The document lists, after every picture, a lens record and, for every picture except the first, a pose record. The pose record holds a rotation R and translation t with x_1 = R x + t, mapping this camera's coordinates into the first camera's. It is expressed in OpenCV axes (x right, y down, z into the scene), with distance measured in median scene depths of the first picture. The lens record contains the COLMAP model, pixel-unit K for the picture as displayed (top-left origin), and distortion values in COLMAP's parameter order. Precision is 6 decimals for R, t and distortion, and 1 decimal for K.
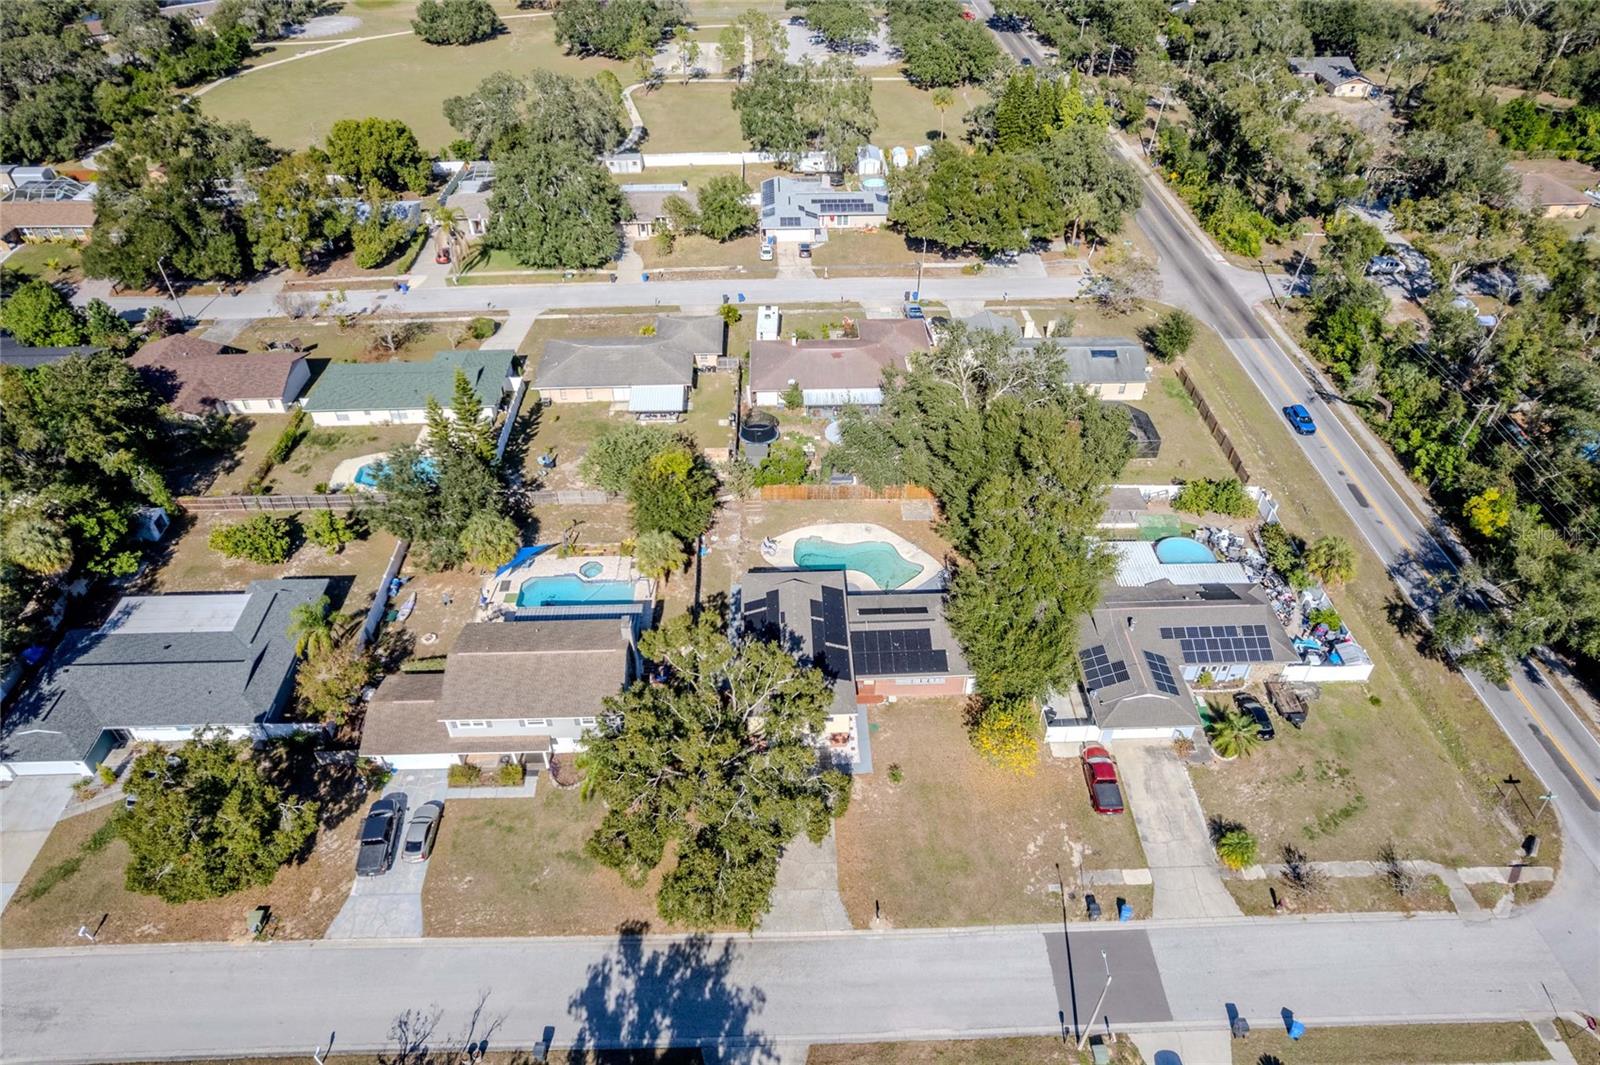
lens RADIAL K [[1025.1, 0, 803.2], [0, 1025.1, 535.1], [0, 0, 1]] dist [-0.083359, 0.076629]
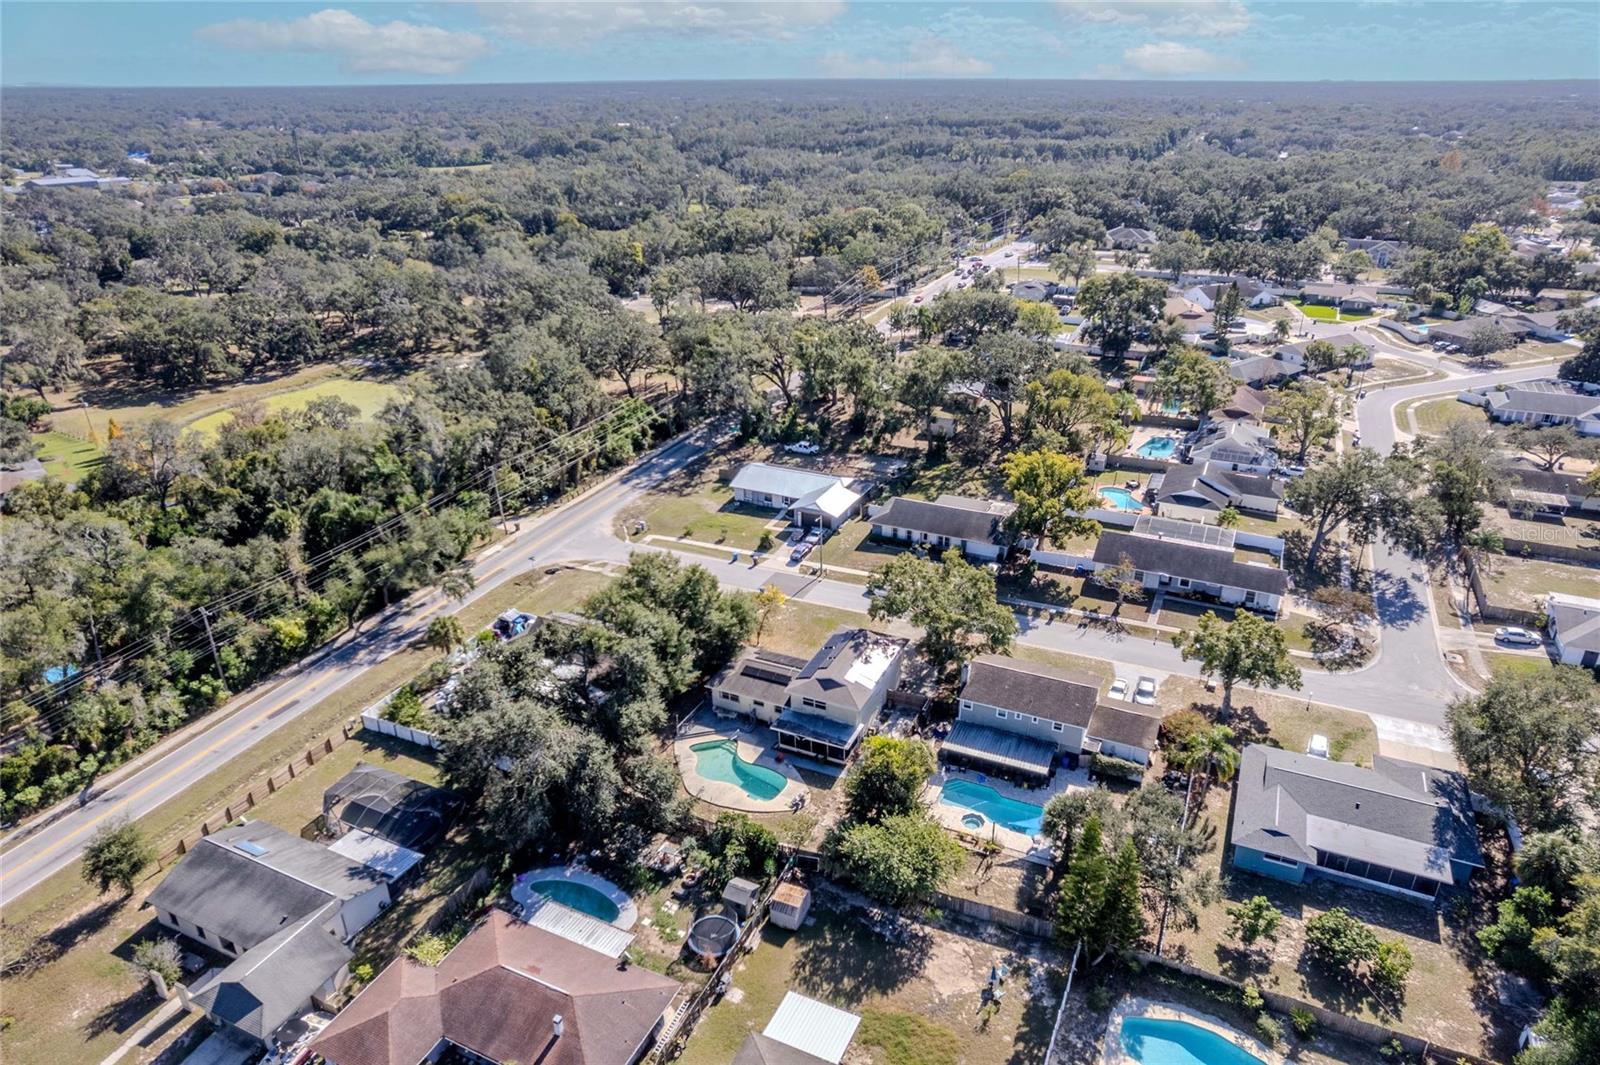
lens RADIAL K [[1025.1, 0, 803.2], [0, 1025.1, 535.1], [0, 0, 1]] dist [-0.083359, 0.076629]
pose [[-0.892711, -0.178941, 0.413579, -0.343583], [0.294118, 0.463972, 0.835599, -0.807598], [-0.341412, 0.867589, -0.361563, 0.954308]]
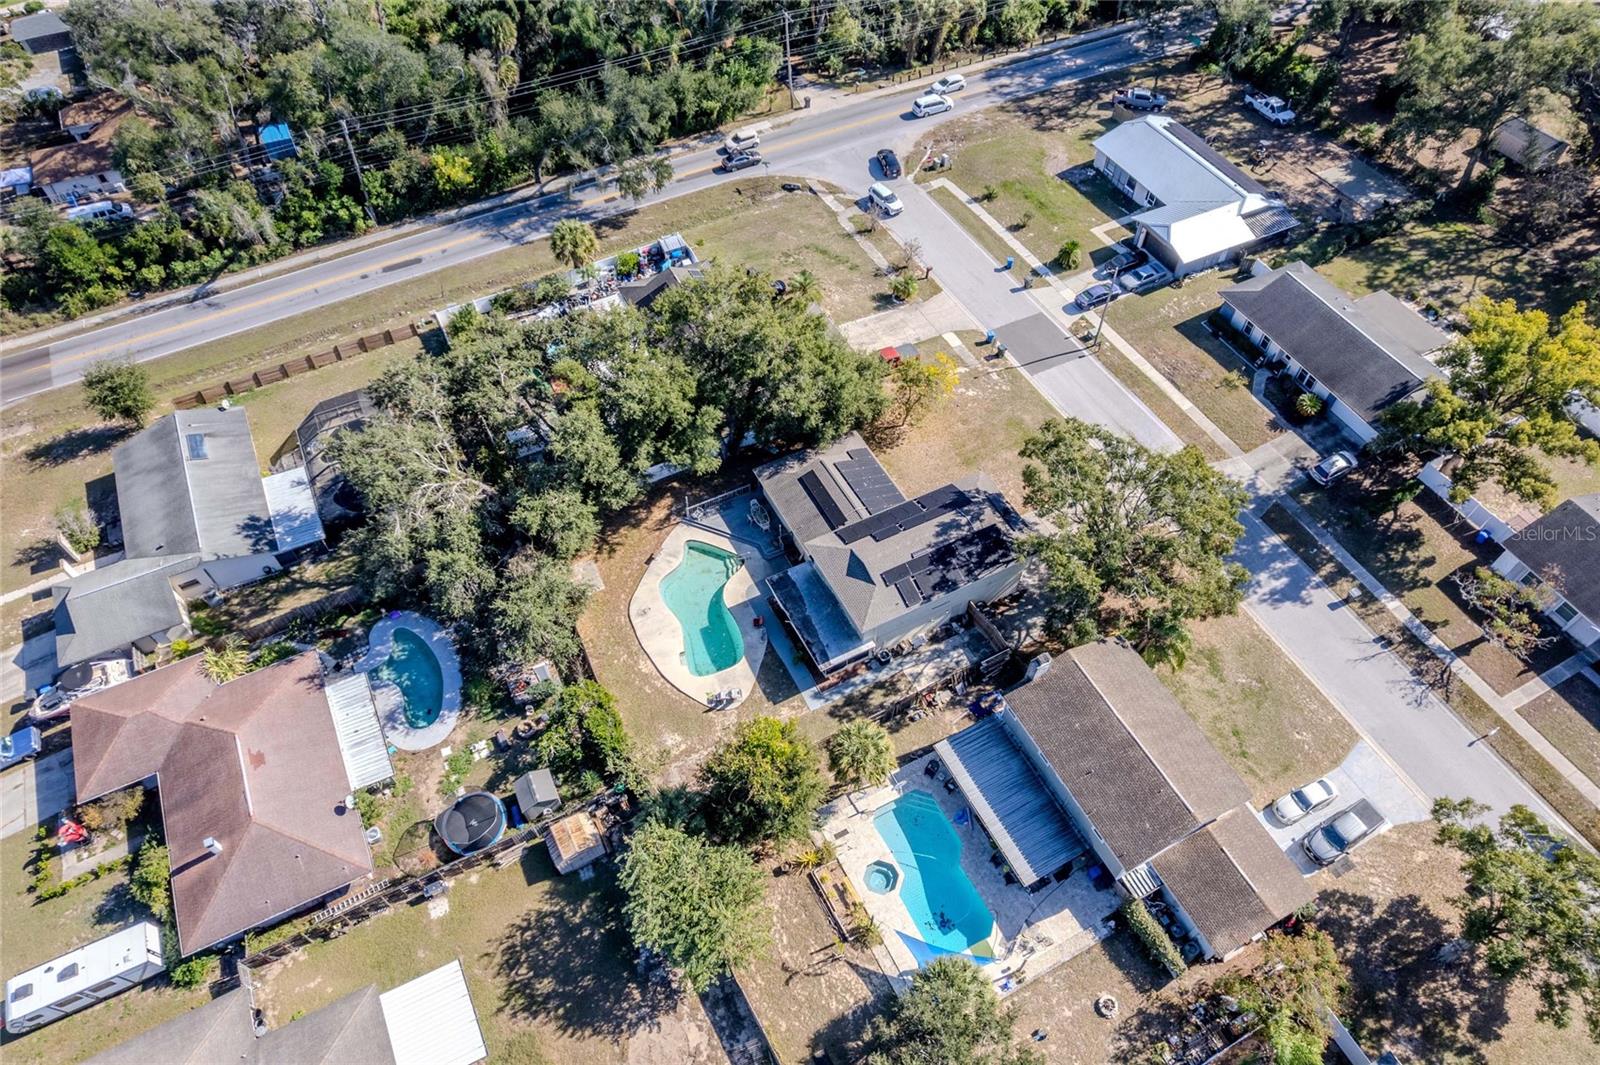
lens RADIAL K [[1025.1, 0, 803.2], [0, 1025.1, 535.1], [0, 0, 1]] dist [-0.083359, 0.076629]
pose [[-0.427897, -0.718741, 0.548010, -0.319302], [0.573946, 0.252304, 0.779057, -0.476407], [-0.698205, 0.647884, 0.304558, 0.547963]]
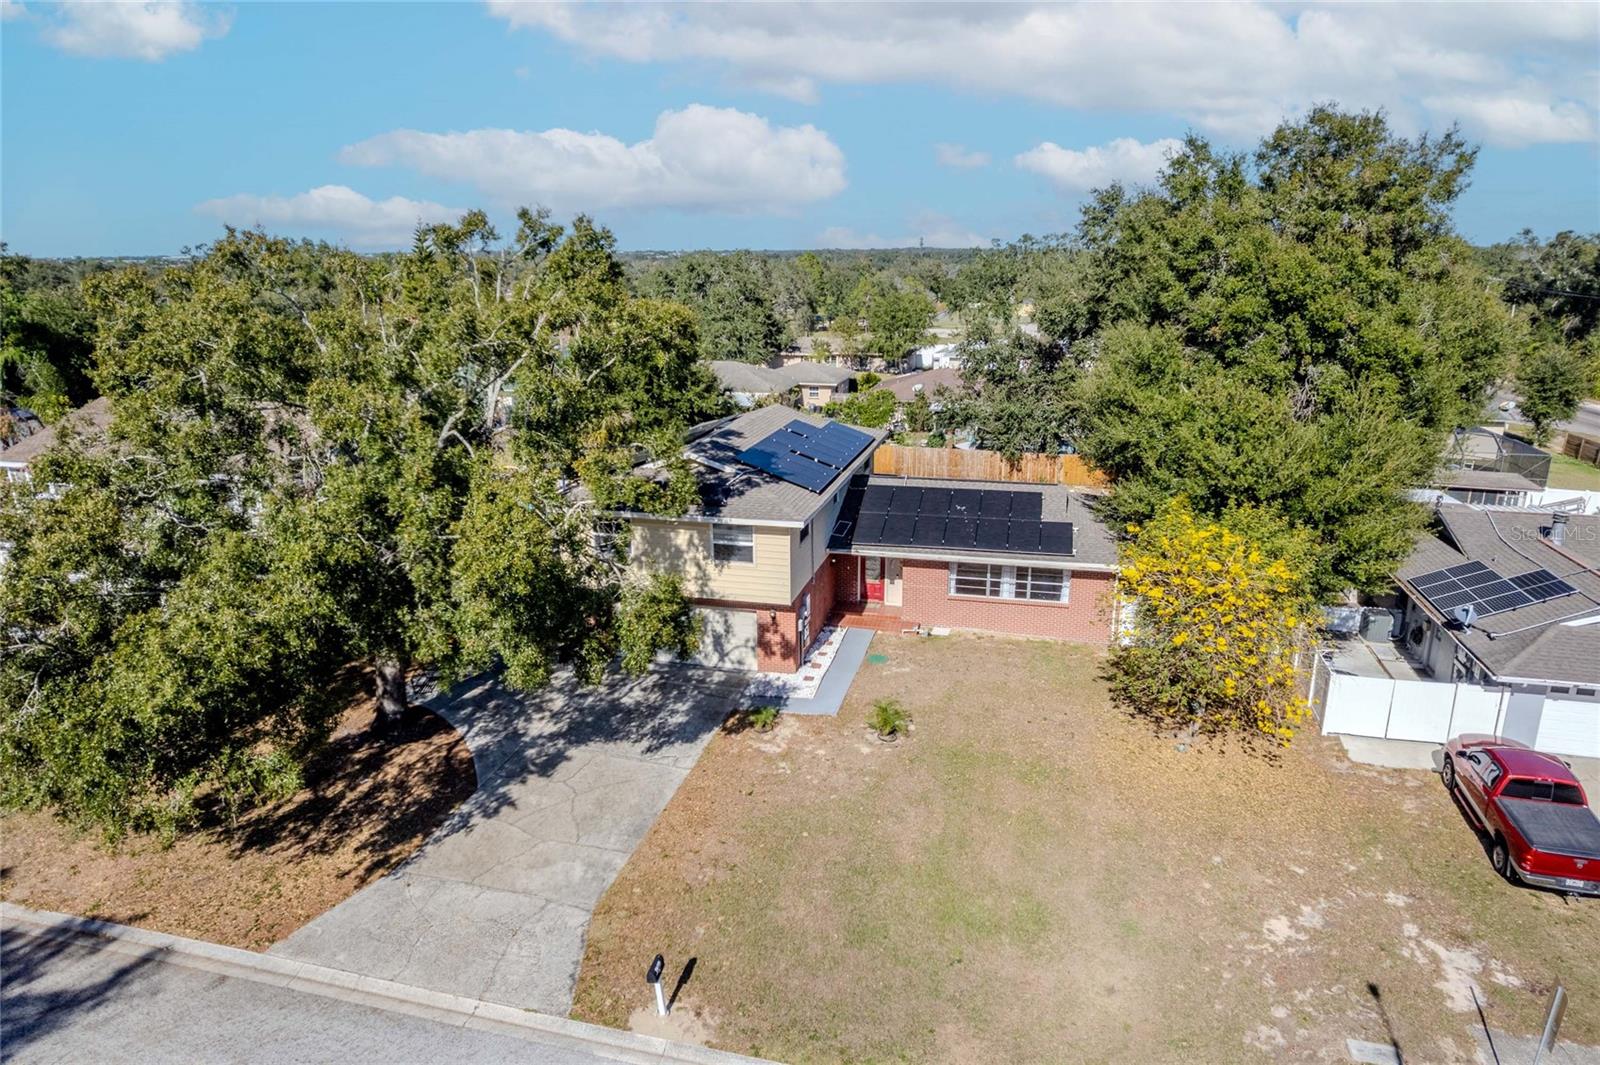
lens RADIAL K [[1025.1, 0, 803.2], [0, 1025.1, 535.1], [0, 0, 1]] dist [-0.083359, 0.076629]
pose [[0.961419, 0.071588, -0.265610, 0.102250], [-0.175384, 0.903373, -0.391354, 0.214972], [0.211929, 0.422839, 0.881075, 0.421590]]
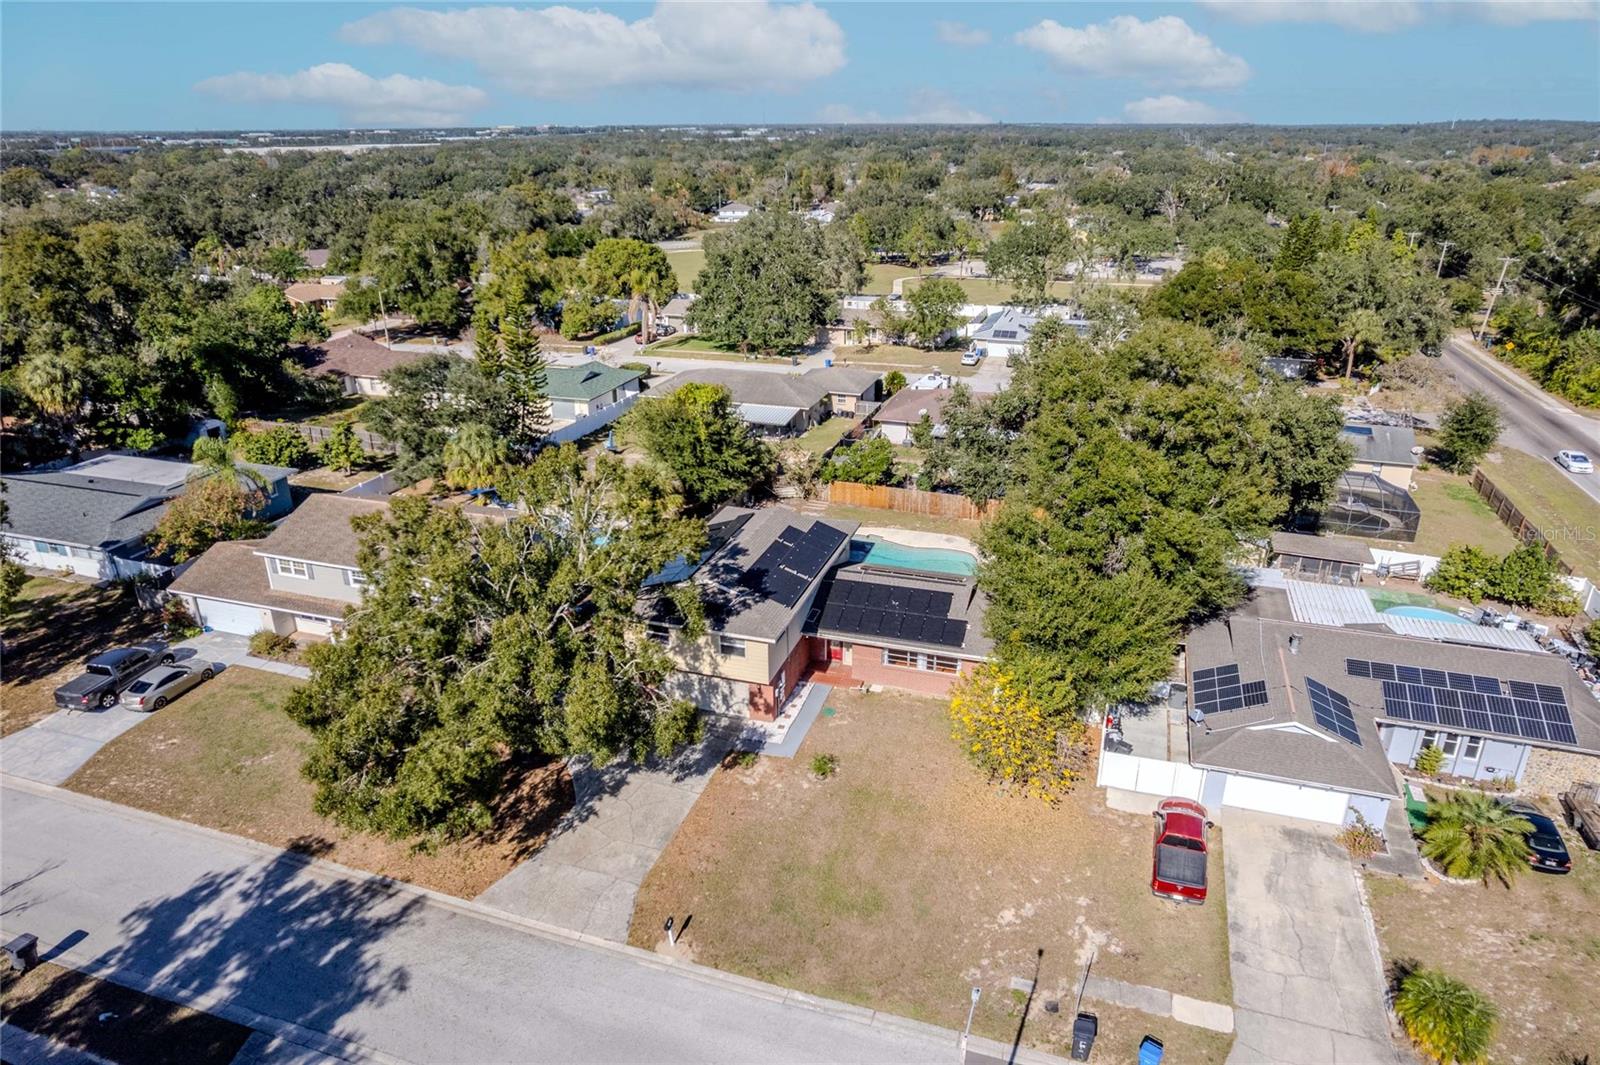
lens RADIAL K [[1025.1, 0, 803.2], [0, 1025.1, 535.1], [0, 0, 1]] dist [-0.083359, 0.076629]
pose [[0.939307, 0.127112, -0.318660, 0.168571], [-0.219349, 0.936695, -0.272927, 0.181644], [0.263795, 0.326260, 0.907726, 0.266961]]
